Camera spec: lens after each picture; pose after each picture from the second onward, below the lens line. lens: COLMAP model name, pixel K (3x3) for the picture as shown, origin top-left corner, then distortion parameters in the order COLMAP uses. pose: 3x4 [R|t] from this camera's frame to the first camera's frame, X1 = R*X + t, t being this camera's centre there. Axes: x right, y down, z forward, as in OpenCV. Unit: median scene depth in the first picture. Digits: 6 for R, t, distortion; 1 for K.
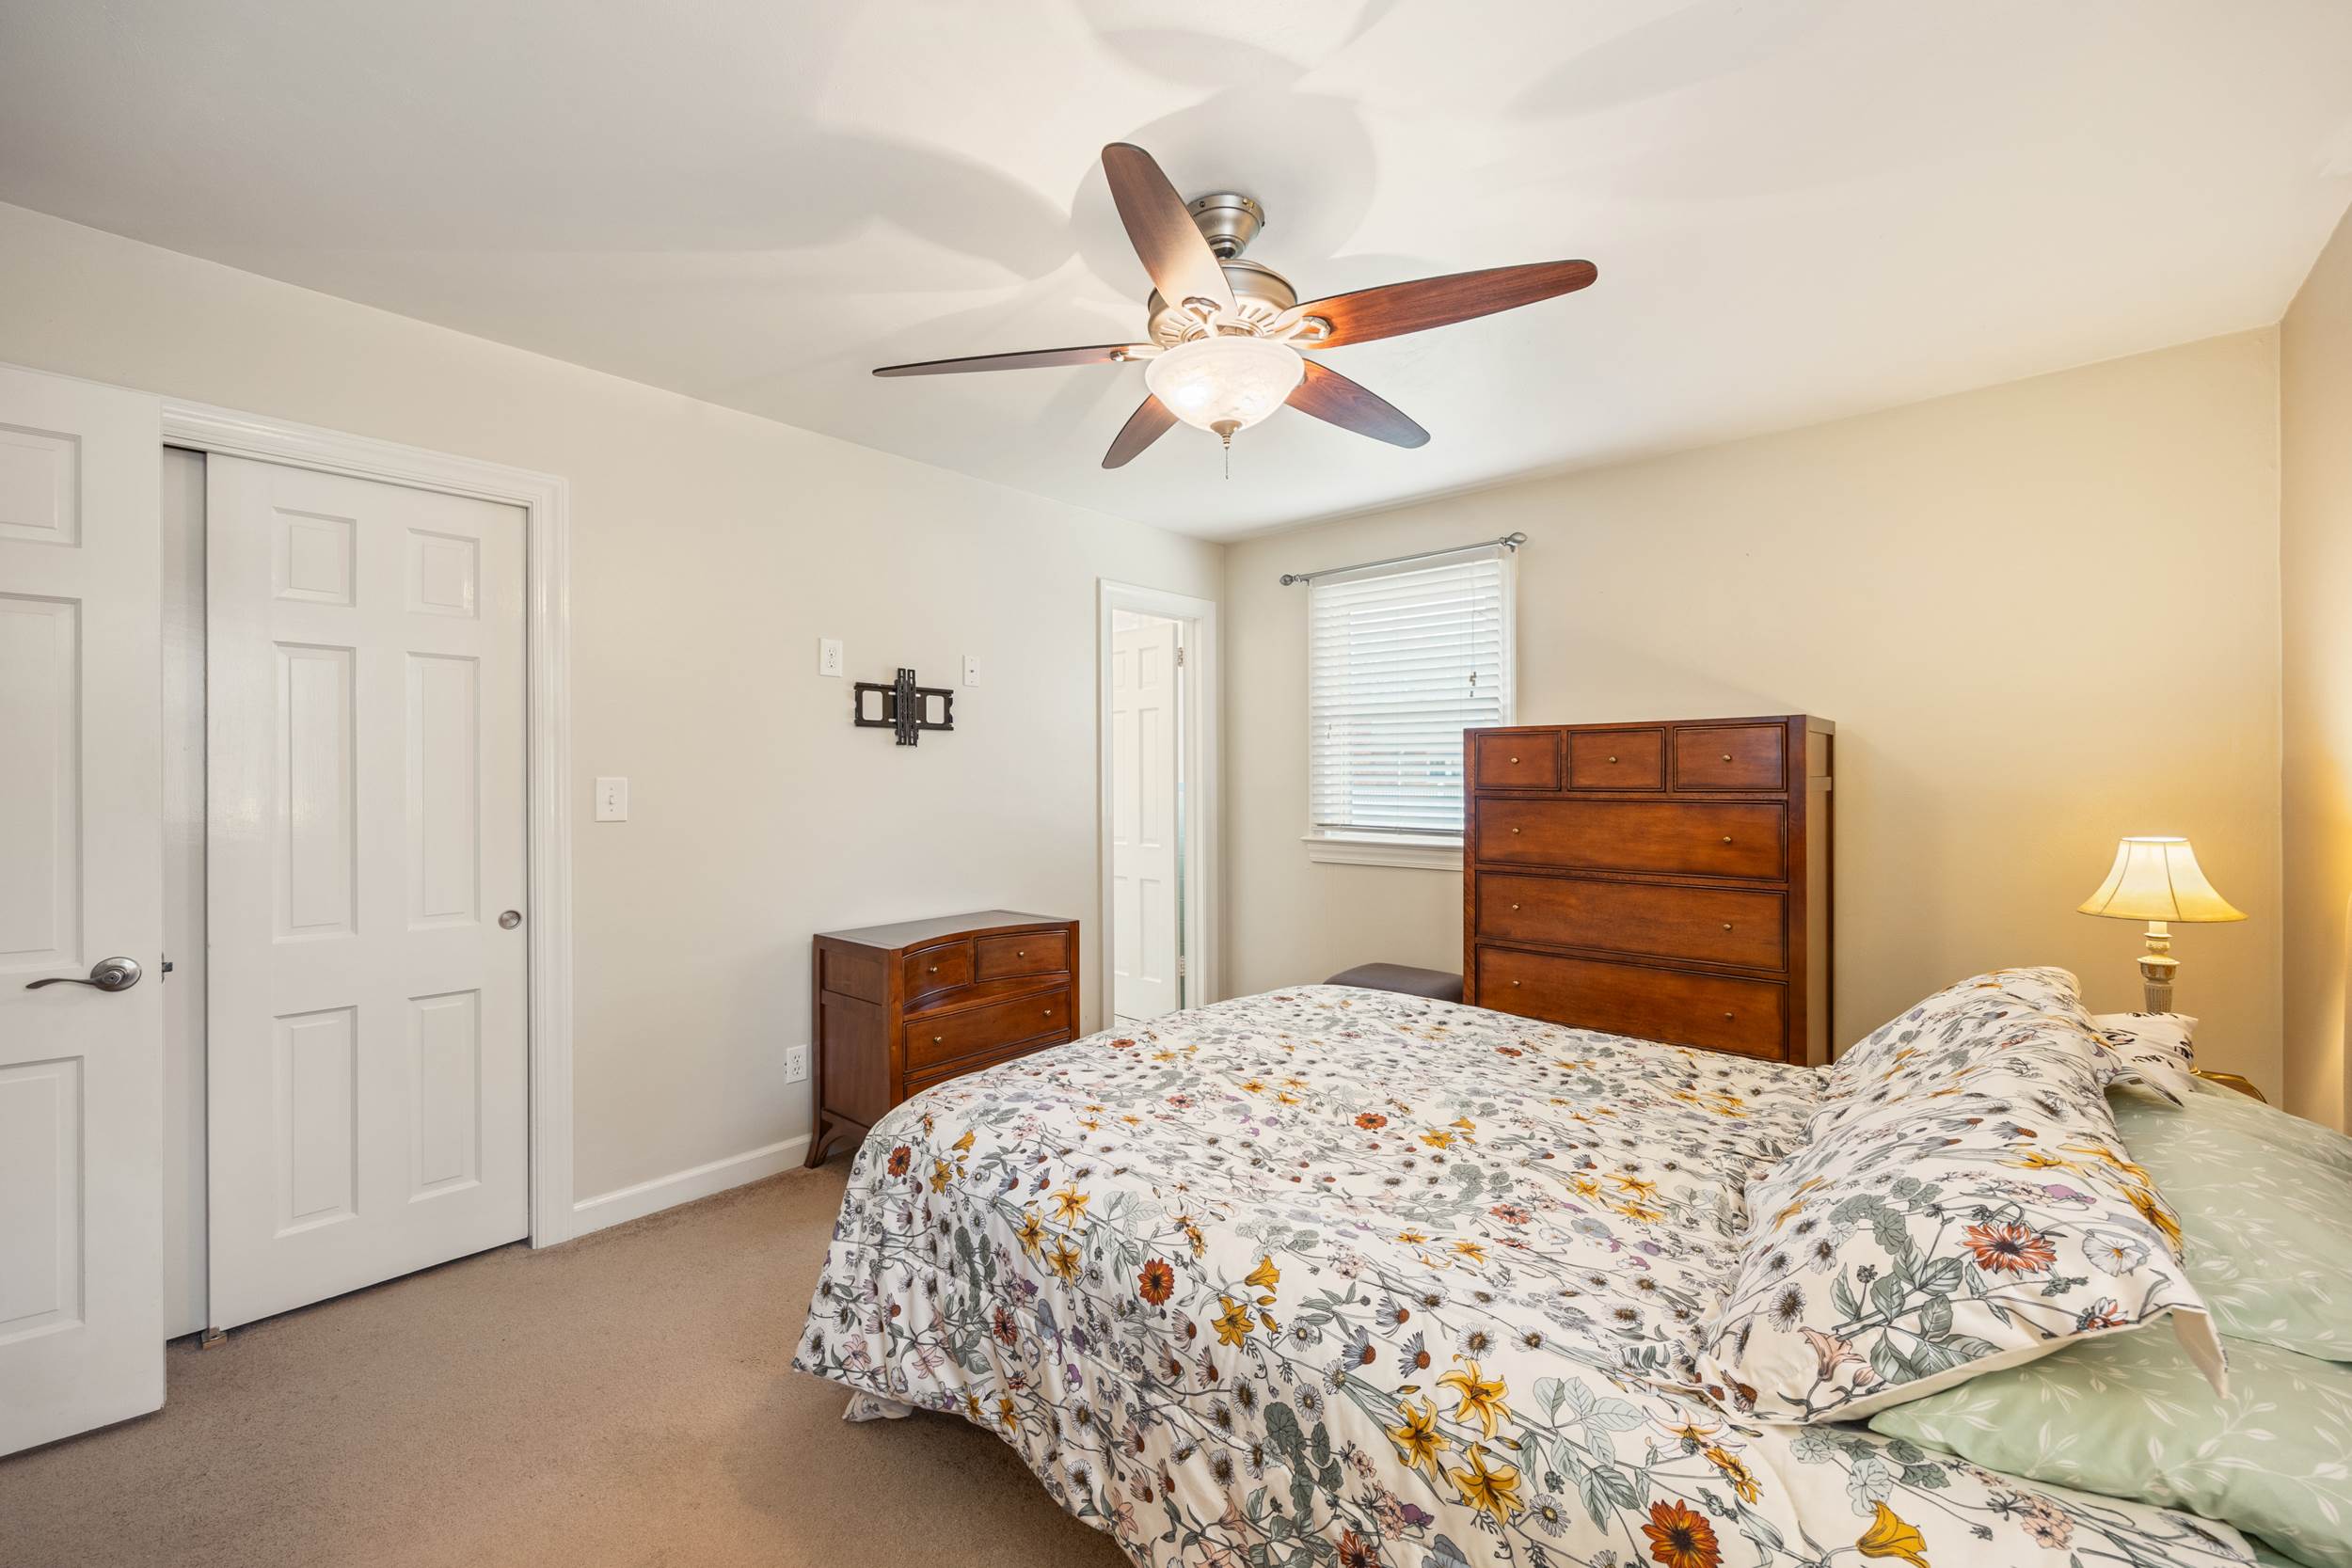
lens RADIAL K [[946.7, 0, 1170.4], [0, 946.7, 787.1], [0, 0, 1]] dist [-0.000795, -0.000293]
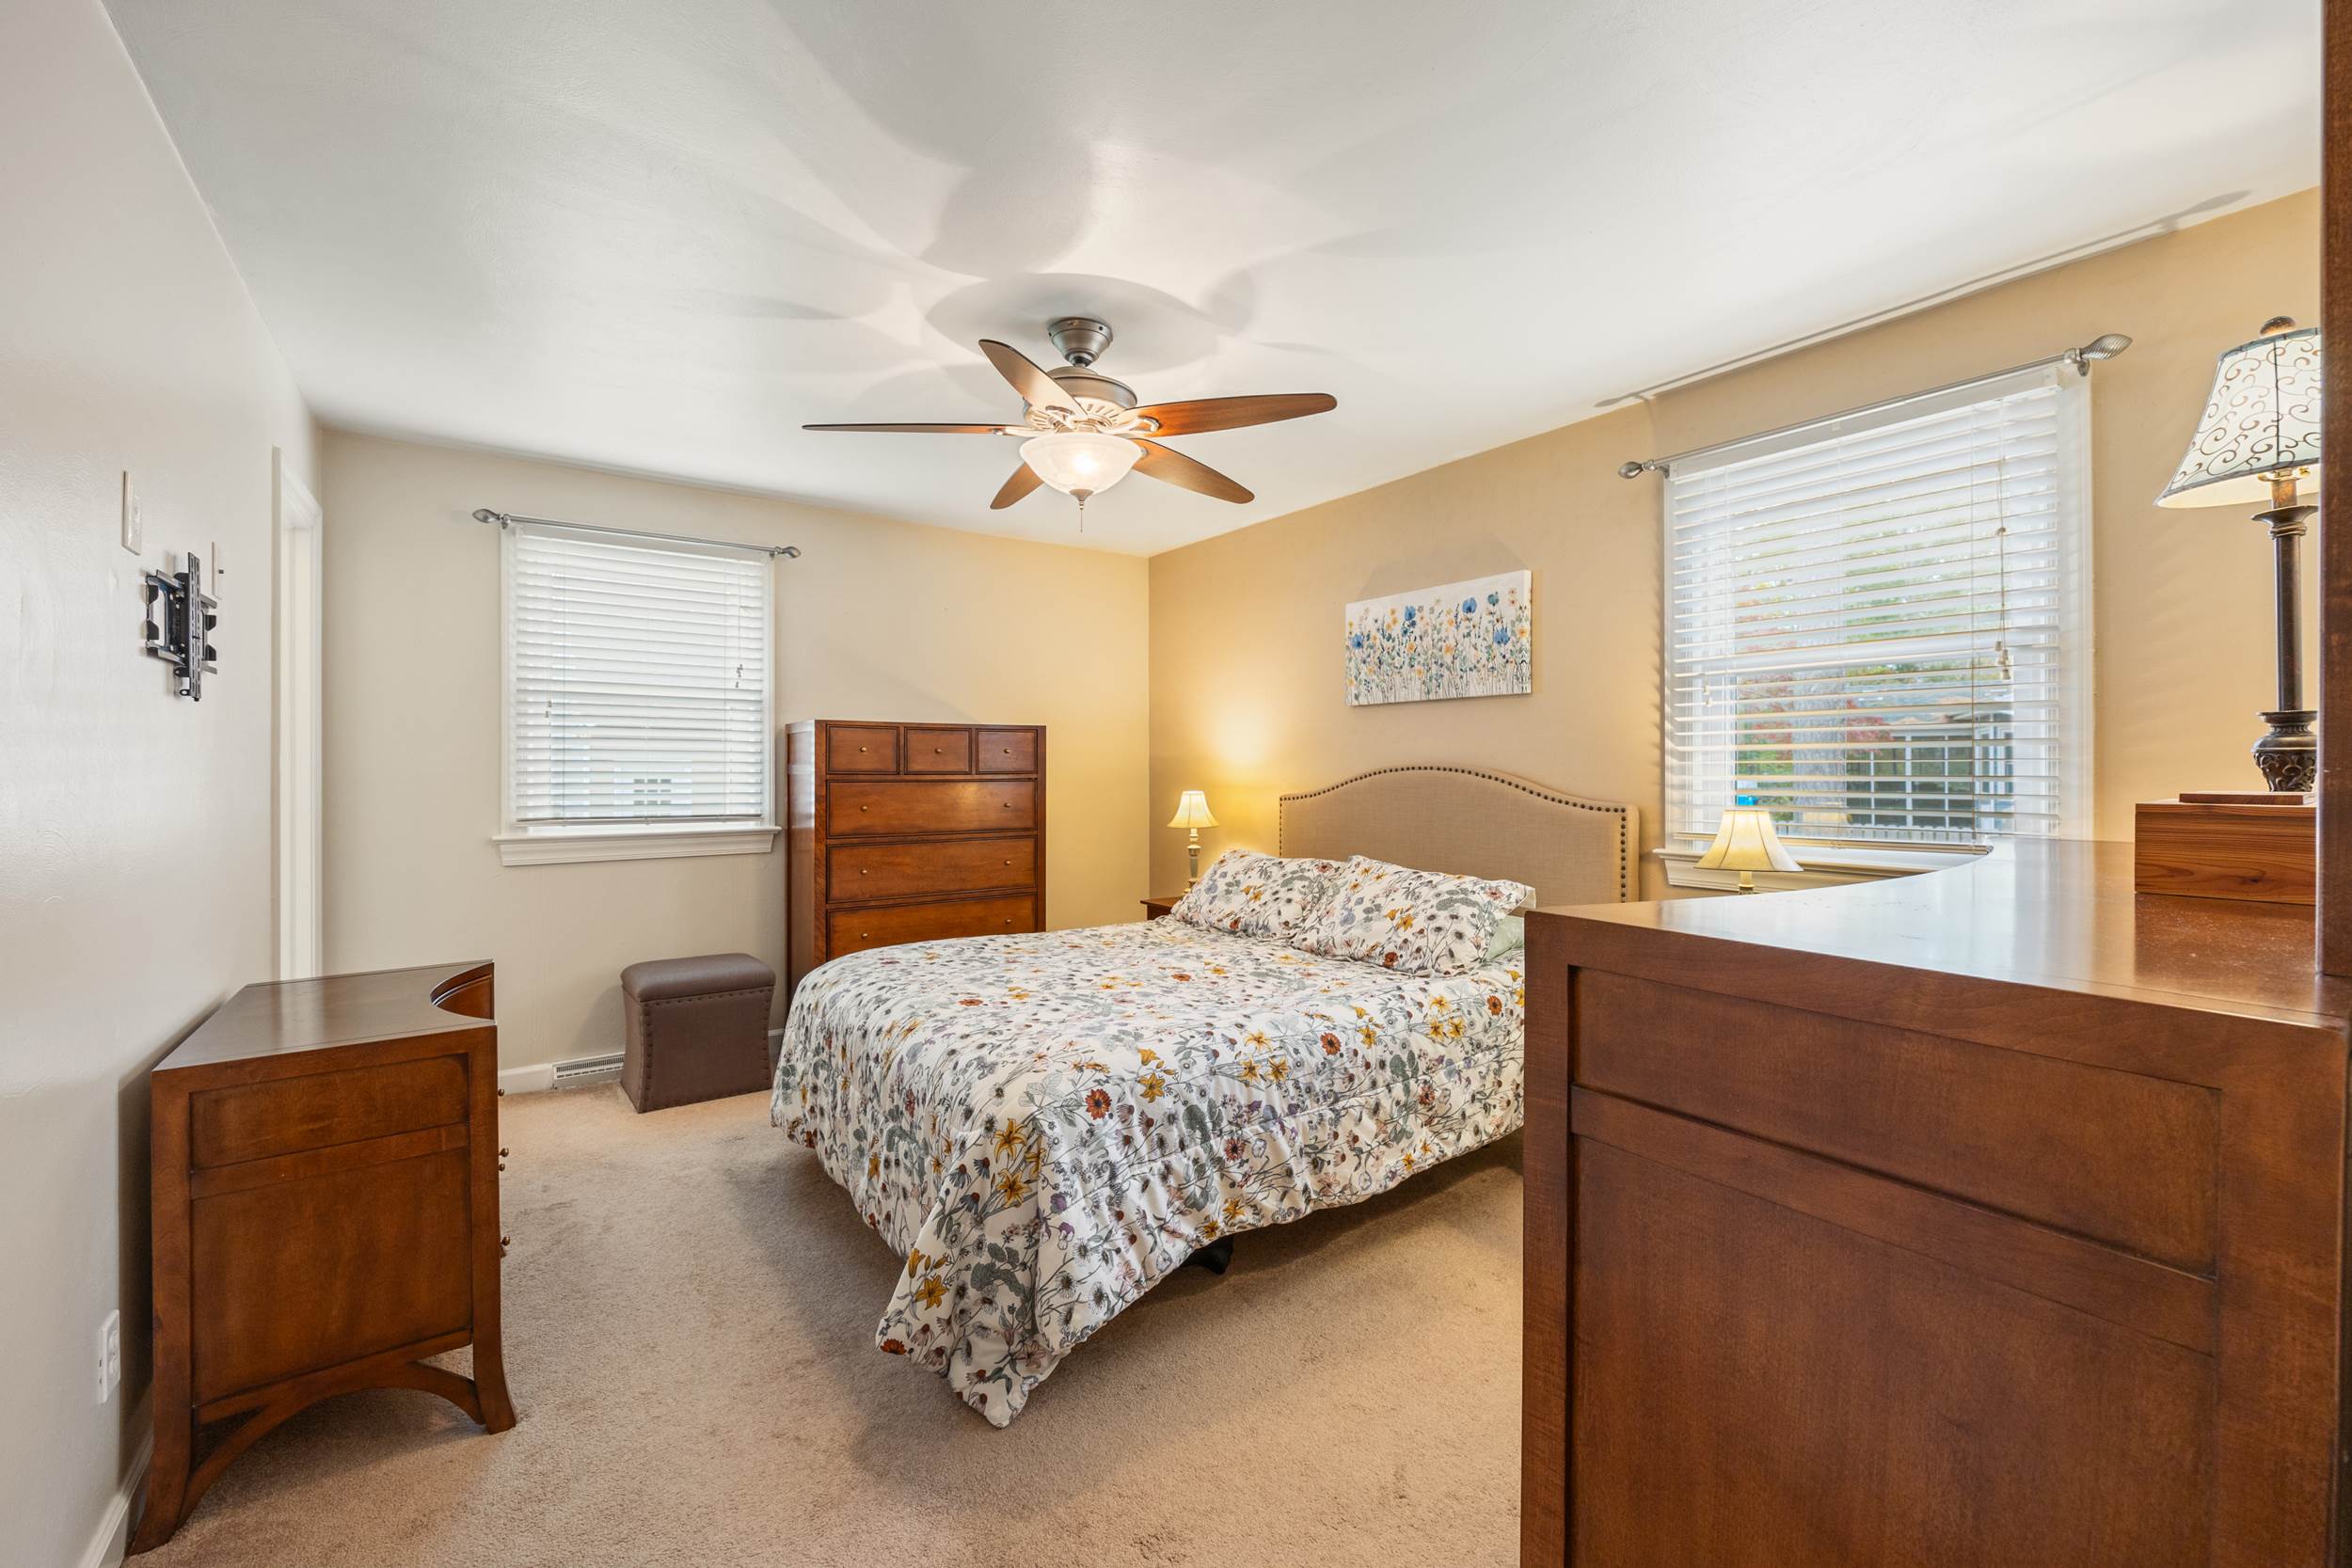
lens RADIAL K [[953.0, 0, 1176.0], [0, 953.0, 765.7], [0, 0, 1]] dist [-0.001633, -0.000214]
pose [[0.205903, 0.003886, 0.978565, -1.448088], [0.010208, 0.999929, -0.006118, 0.008214], [-0.978519, 0.011249, 0.205848, 0.722852]]
